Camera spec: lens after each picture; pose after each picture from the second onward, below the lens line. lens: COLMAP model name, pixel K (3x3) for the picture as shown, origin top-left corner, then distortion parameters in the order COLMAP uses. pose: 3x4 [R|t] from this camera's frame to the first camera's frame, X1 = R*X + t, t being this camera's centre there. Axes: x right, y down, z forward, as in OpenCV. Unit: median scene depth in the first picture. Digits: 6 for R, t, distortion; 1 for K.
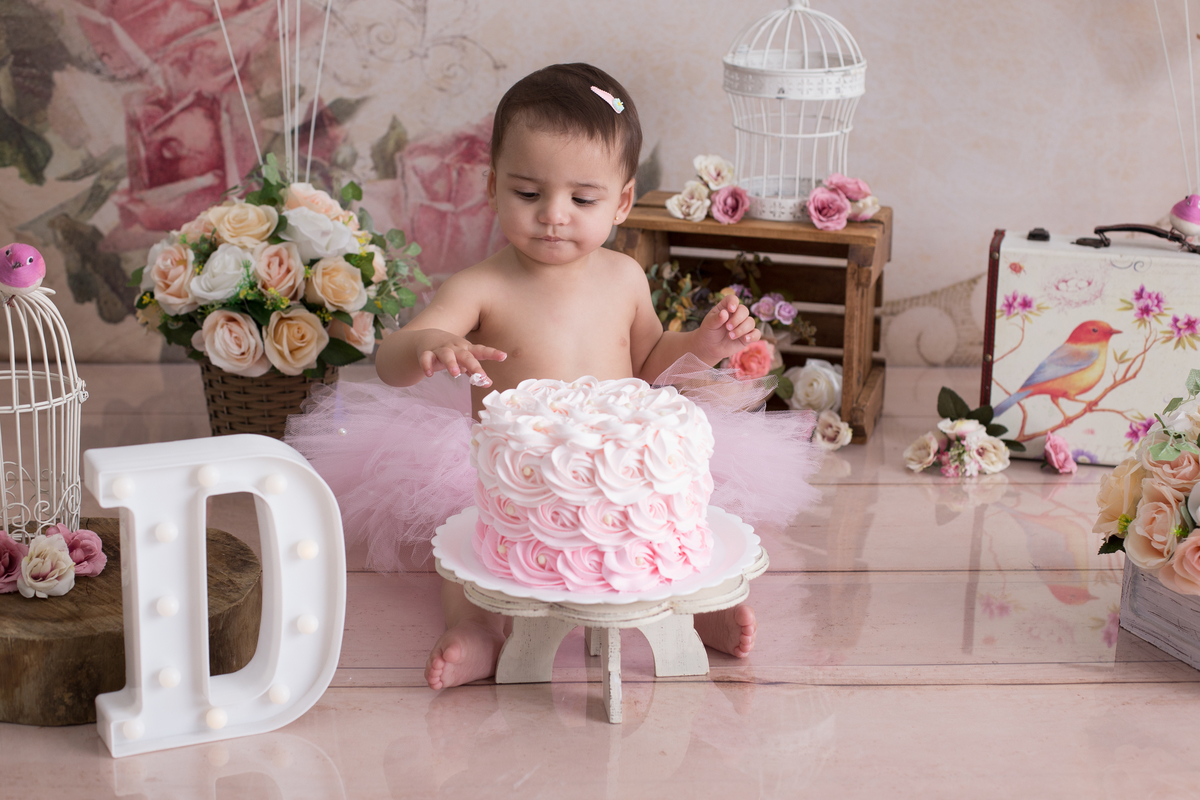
lens RADIAL K [[1830.4, 0, 600.0], [0, 1830.4, 400.0], [0, 0, 1]] dist [-0.167443, 0.126537]
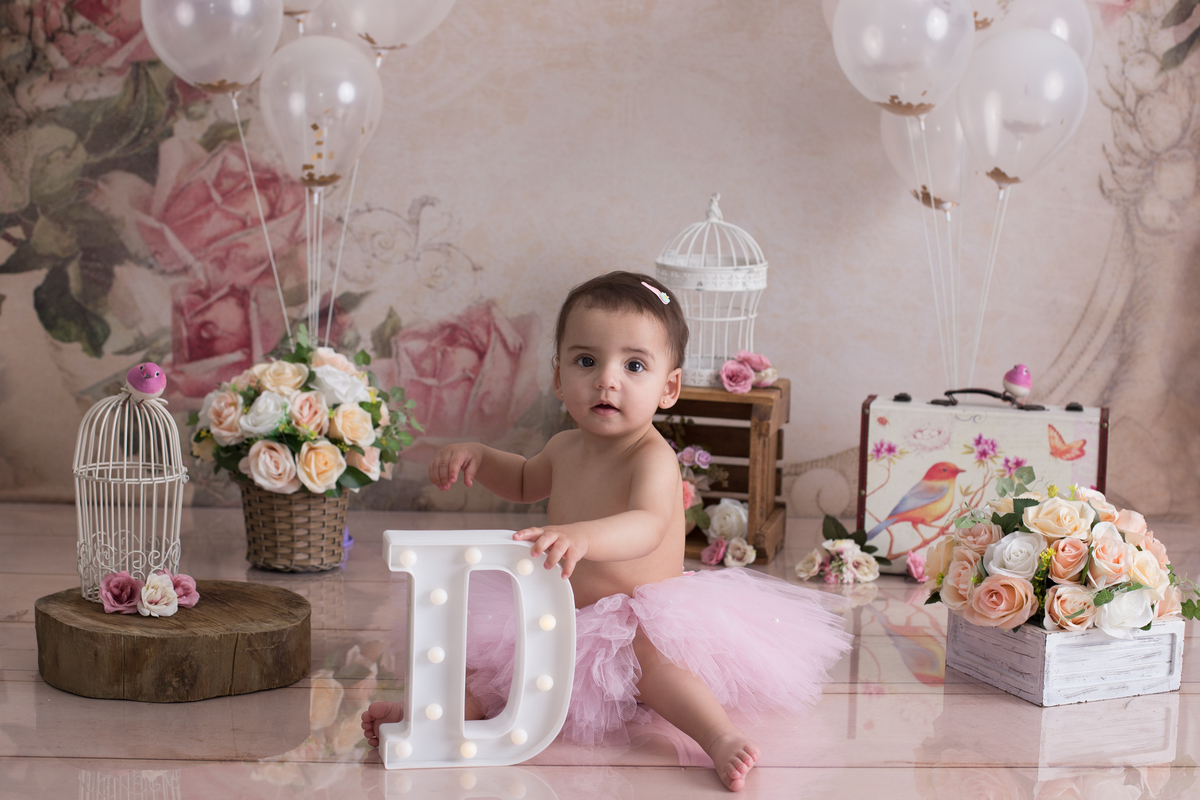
lens RADIAL K [[1921.0, 0, 601.0], [0, 1921.0, 427.7], [0, 0, 1]] dist [-0.169052, 0.107569]
pose [[0.999648, 0.011091, 0.024110, -0.001402], [-0.007986, 0.992090, -0.125274, 0.098749], [-0.025308, 0.125037, 0.991829, -0.321087]]
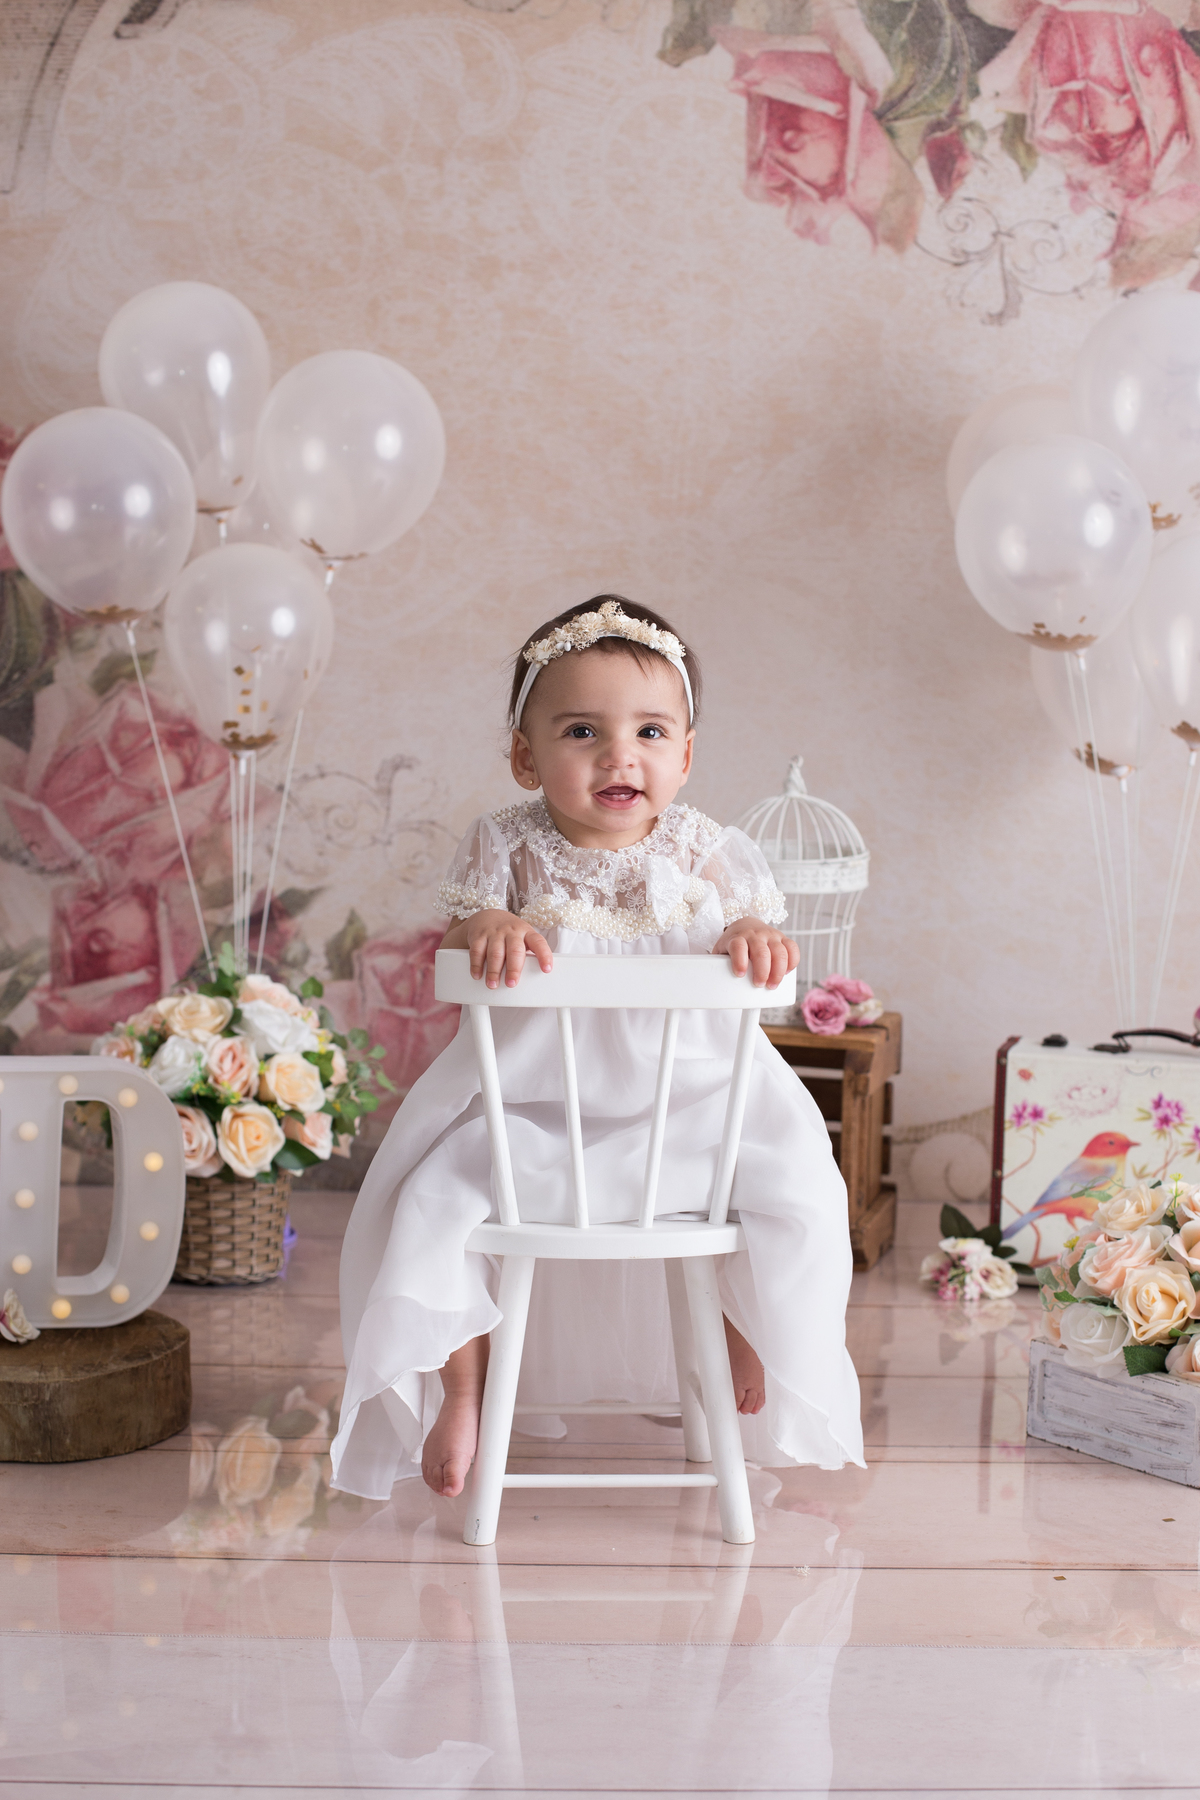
lens RADIAL K [[2813.7, 0, 603.8], [0, 2813.7, 1014.0], [0, 0, 1]] dist [-0.151666, -0.055661]
pose [[0.999867, 0.011612, -0.011467, 0.029993], [-0.012987, 0.991661, -0.128221, 0.079221], [0.009882, 0.128353, 0.991679, -0.405719]]
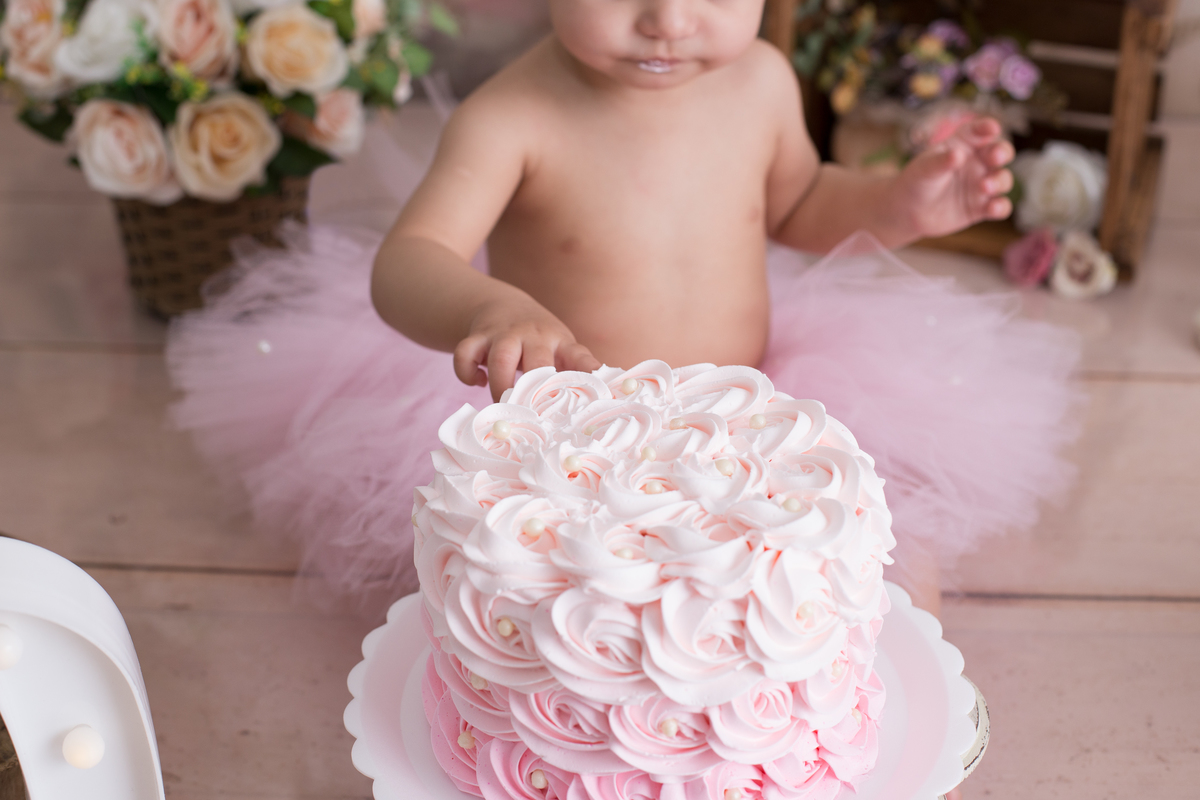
lens RADIAL K [[1875.8, 0, 600.0], [0, 1875.8, 400.0], [0, 0, 1]] dist [-0.151666, -0.055661]
pose [[0.995484, 0.033045, -0.088988, 0.017708], [-0.011614, 0.972808, 0.231320, -0.087184], [0.094212, -0.229242, 0.968799, 0.343554]]
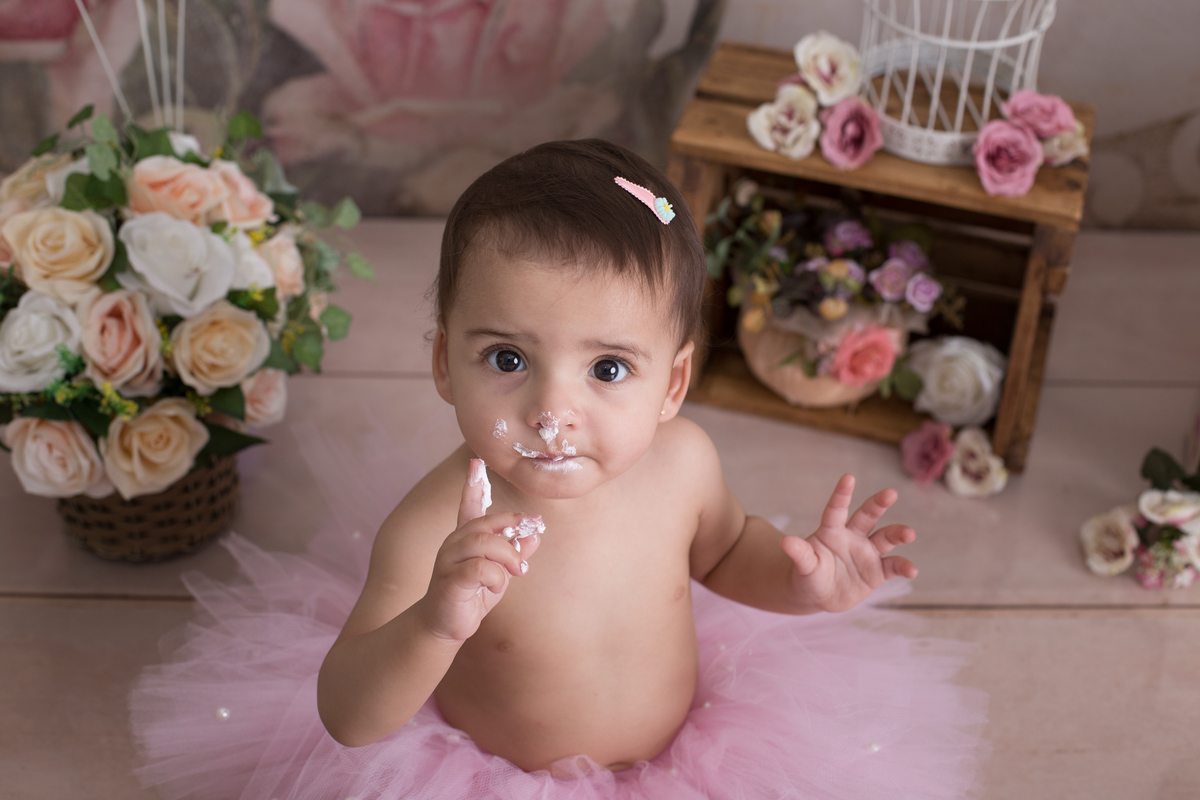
lens RADIAL K [[1780.1, 0, 600.0], [0, 1780.1, 400.0], [0, 0, 1]] dist [-0.170557, 0.104559]
pose [[0.999725, 0.022024, -0.008101, -0.008096], [-0.017229, 0.923235, 0.383850, -0.257359], [0.015933, -0.383605, 0.923360, 0.405572]]
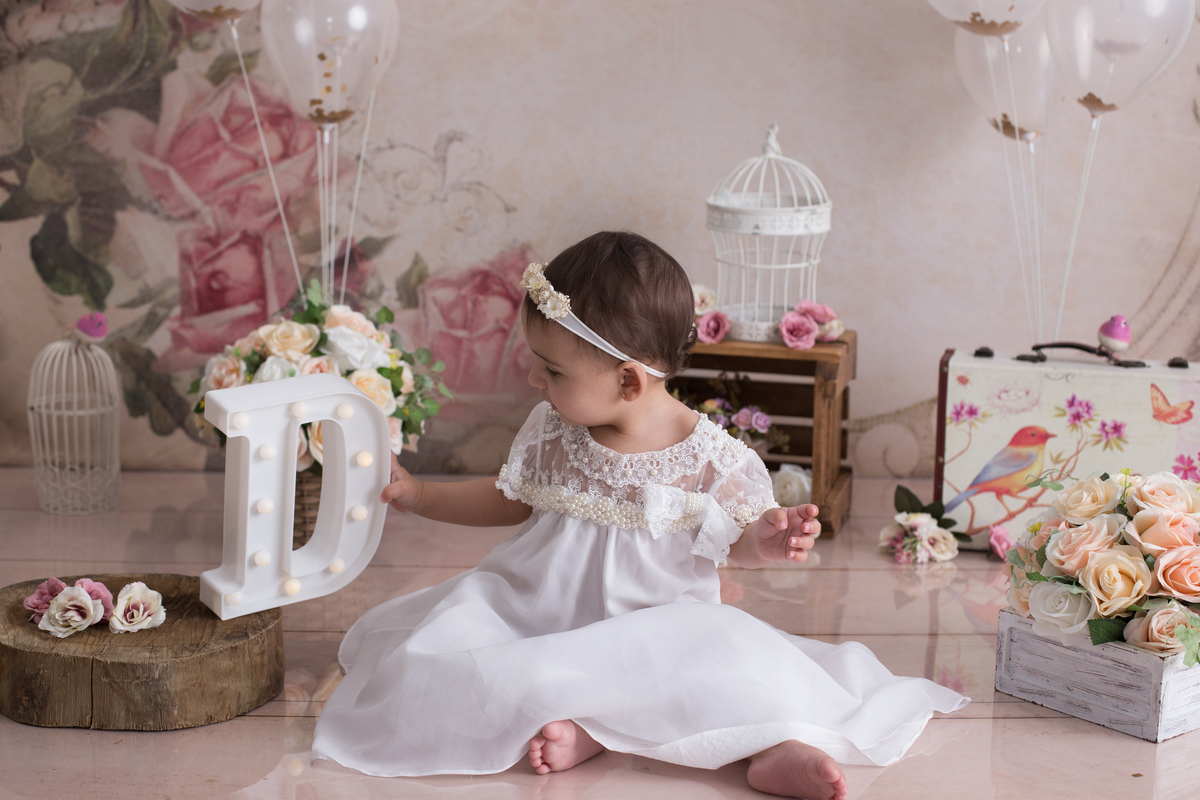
lens RADIAL K [[1813.8, 0, 577.1], [0, 1813.8, 398.9], [0, 0, 1]] dist [-0.151042, 0.043885]
pose [[0.999907, 0.002083, -0.013475, 0.002035], [-0.003285, 0.995956, -0.089786, 0.039871], [0.013233, 0.089822, 0.995870, -0.125748]]
